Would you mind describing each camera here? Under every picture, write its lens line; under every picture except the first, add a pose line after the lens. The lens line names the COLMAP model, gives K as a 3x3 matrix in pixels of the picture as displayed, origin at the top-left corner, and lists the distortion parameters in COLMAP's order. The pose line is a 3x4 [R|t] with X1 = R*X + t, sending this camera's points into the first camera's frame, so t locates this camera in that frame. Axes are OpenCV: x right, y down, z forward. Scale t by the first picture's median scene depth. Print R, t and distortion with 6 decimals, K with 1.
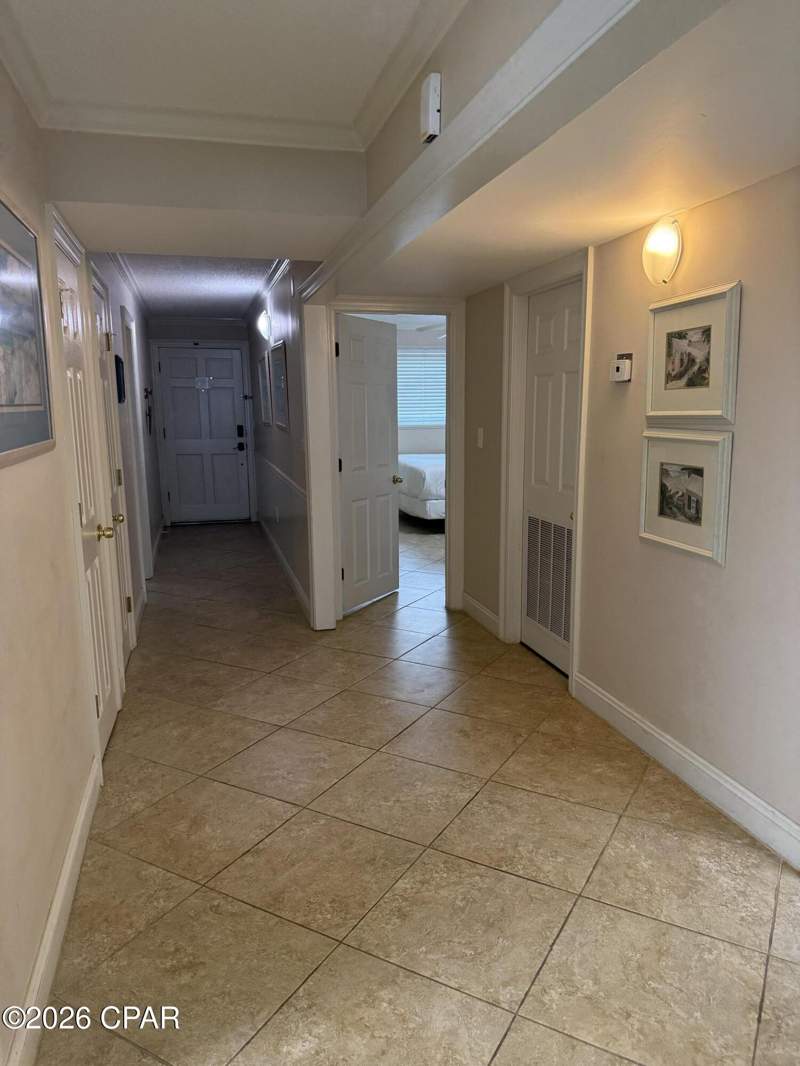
lens RADIAL K [[765.8, 0, 400.0], [0, 765.8, 535.0], [0, 0, 1]] dist [0.027214, -0.044532]
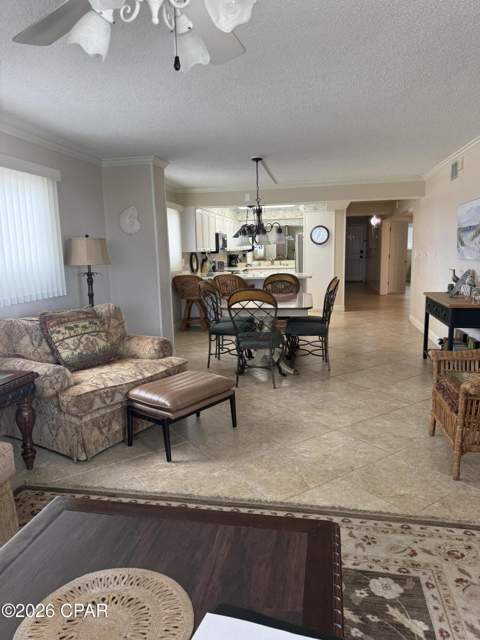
lens RADIAL K [[459.8, 0, 240.9], [0, 459.8, 316.2], [0, 0, 1]] dist [0.027214, -0.044532]
pose [[0.907452, 0.050951, -0.417054, 0.182258], [-0.059953, 0.998165, -0.008504, 0.221377], [0.415856, 0.032720, 0.908842, -1.161978]]
